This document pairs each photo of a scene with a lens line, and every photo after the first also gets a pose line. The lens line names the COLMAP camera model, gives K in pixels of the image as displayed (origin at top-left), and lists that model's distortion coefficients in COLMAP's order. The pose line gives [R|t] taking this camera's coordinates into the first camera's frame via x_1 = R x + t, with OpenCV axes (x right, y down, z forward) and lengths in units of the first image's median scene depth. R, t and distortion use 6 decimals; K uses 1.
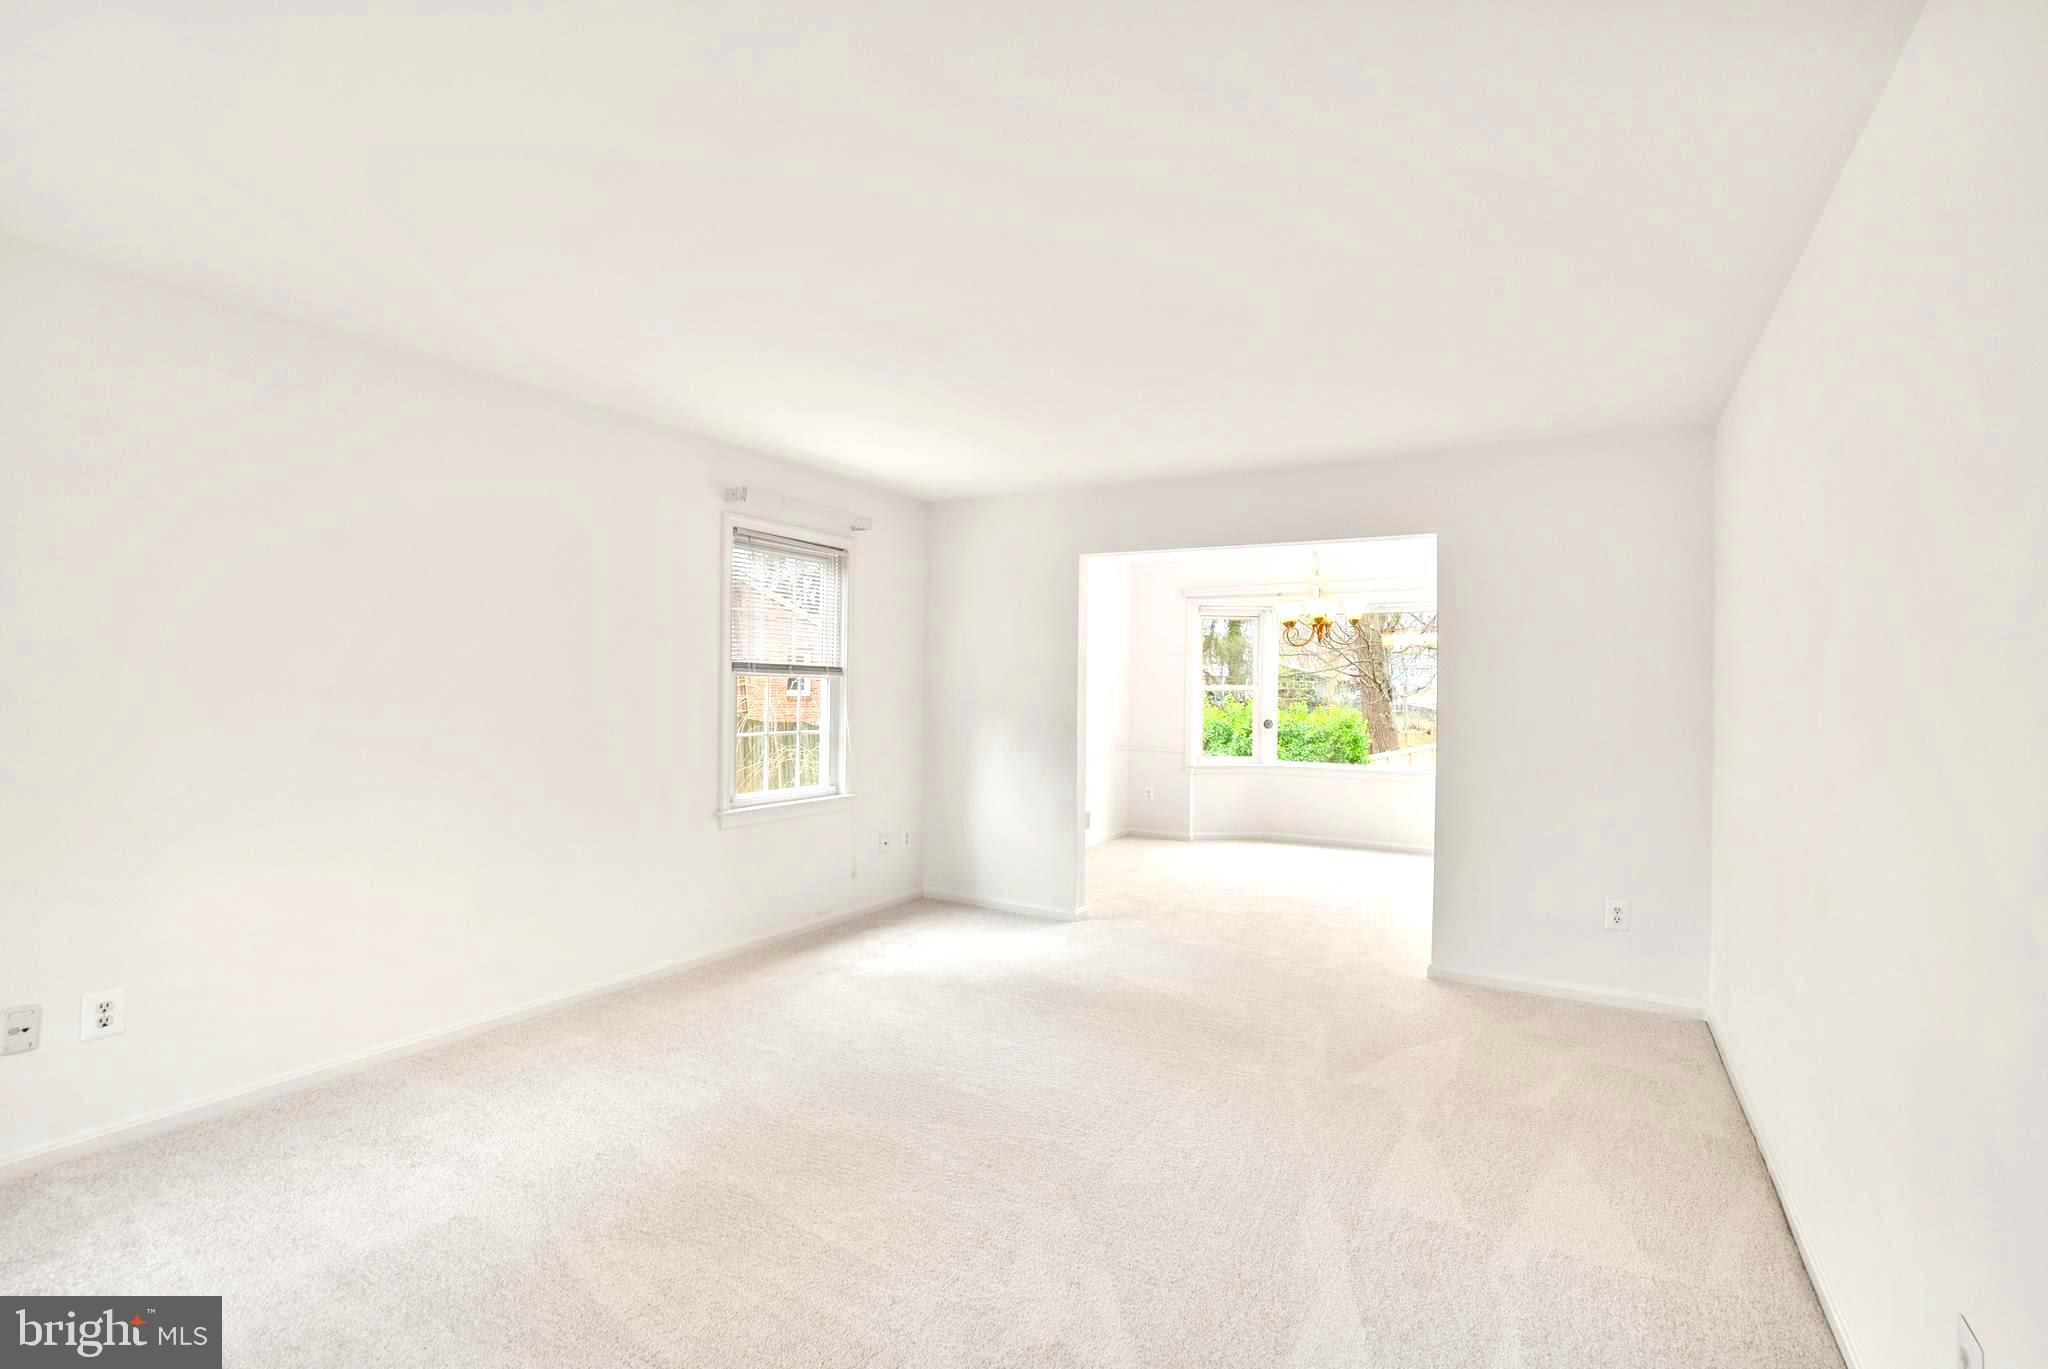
lens RADIAL K [[960.7, 0, 999.2], [0, 960.7, 692.3], [0, 0, 1]] dist [0.002212, 0.000194]
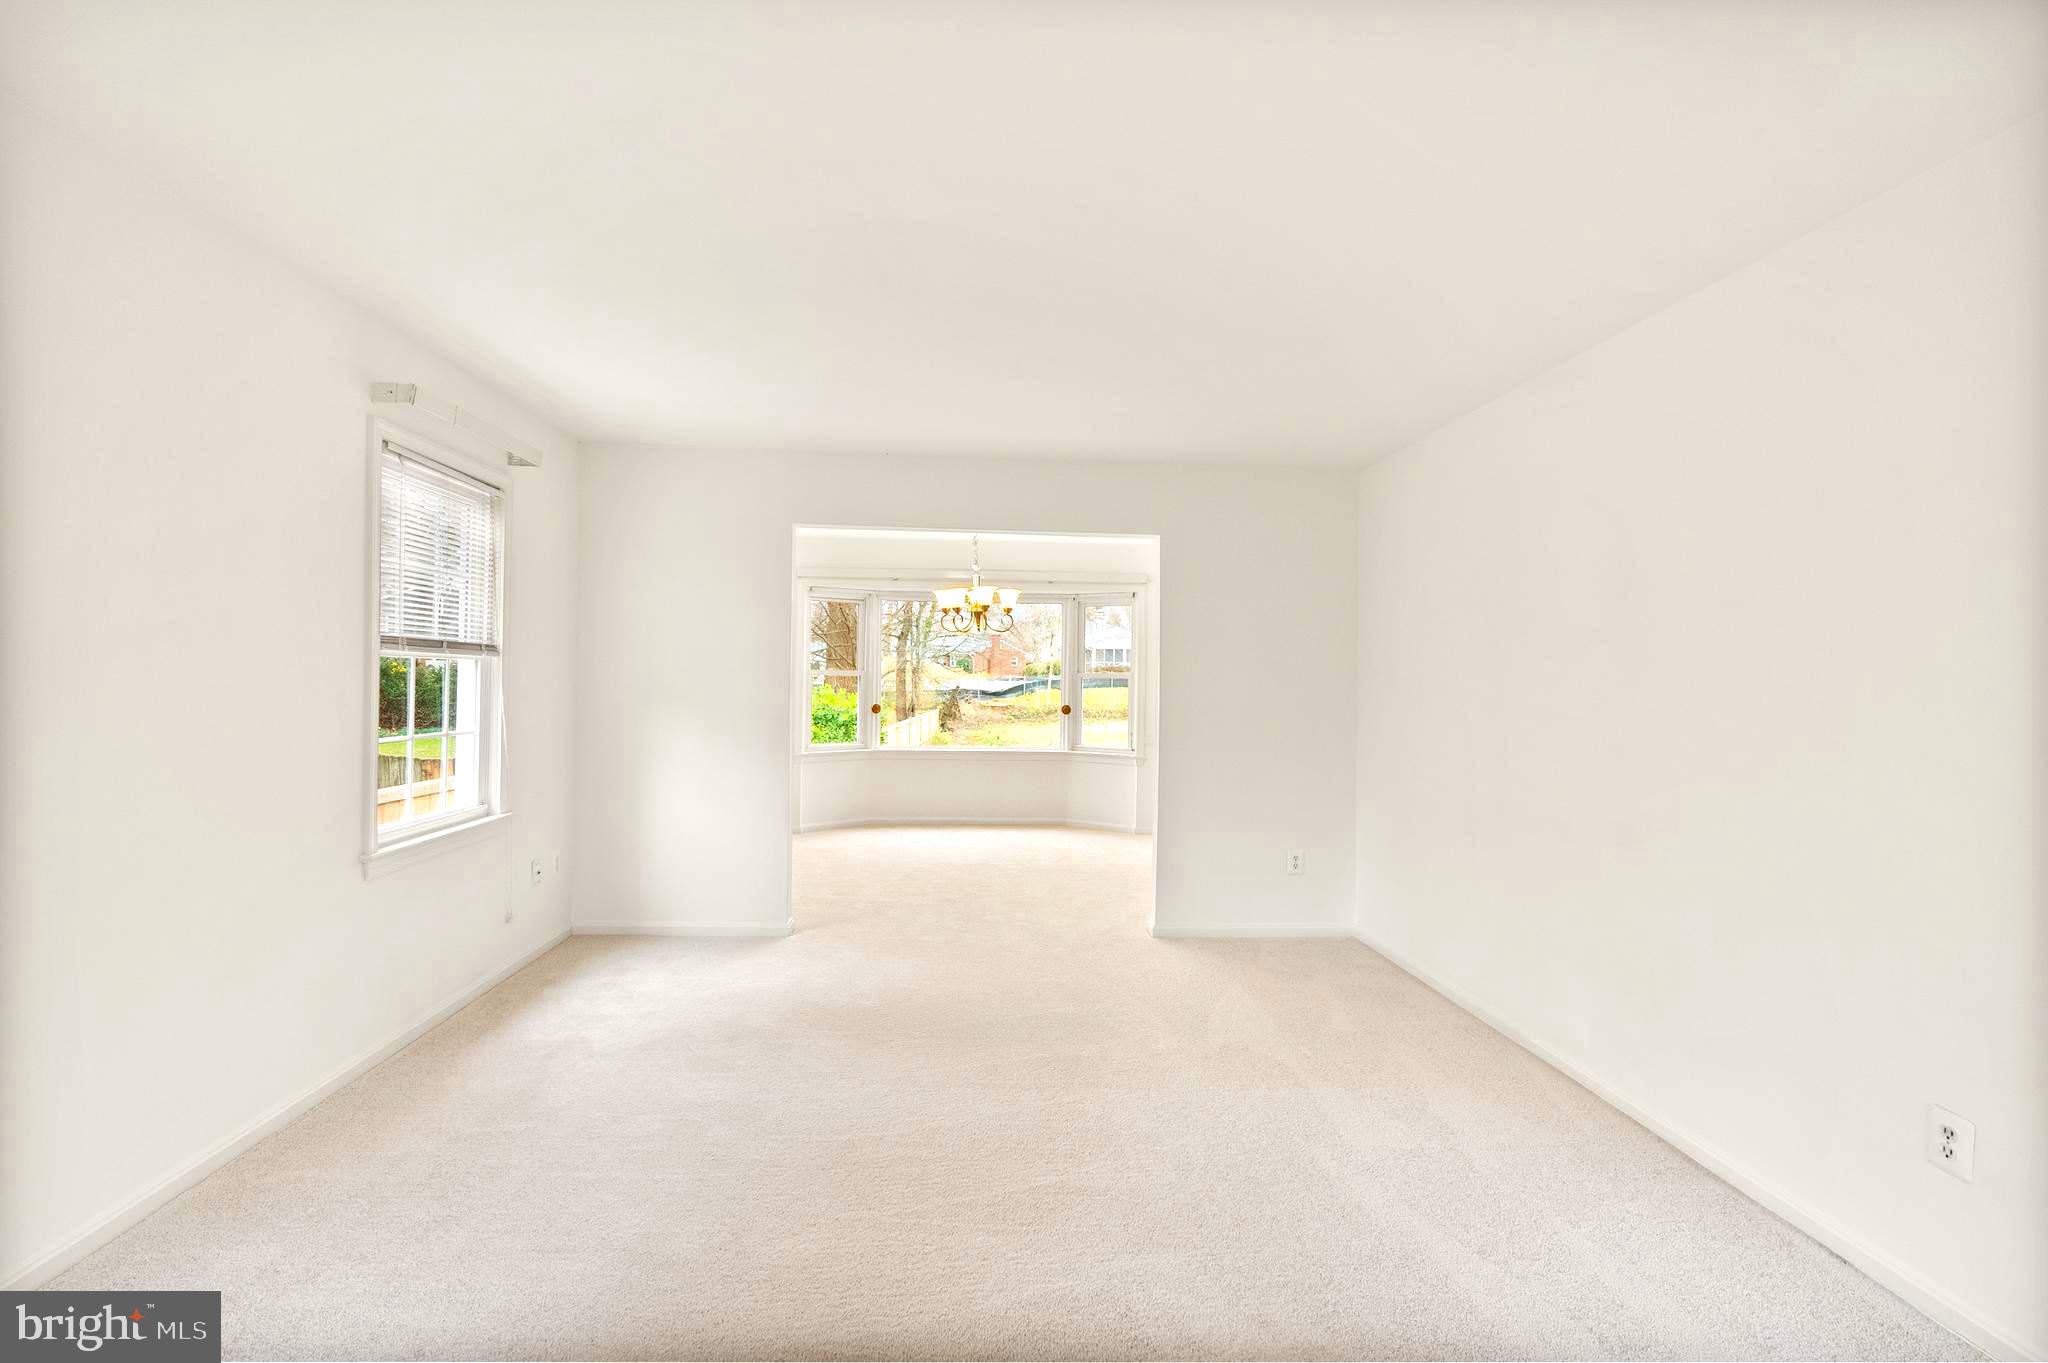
lens RADIAL K [[960.7, 0, 1022.0], [0, 960.7, 678.3], [0, 0, 1]] dist [0.002212, 0.000194]
pose [[0.822230, -0.000451, 0.569155, -0.255484], [-0.001617, 0.999994, 0.003129, -0.003277], [-0.569153, -0.003493, 0.822224, 0.150099]]
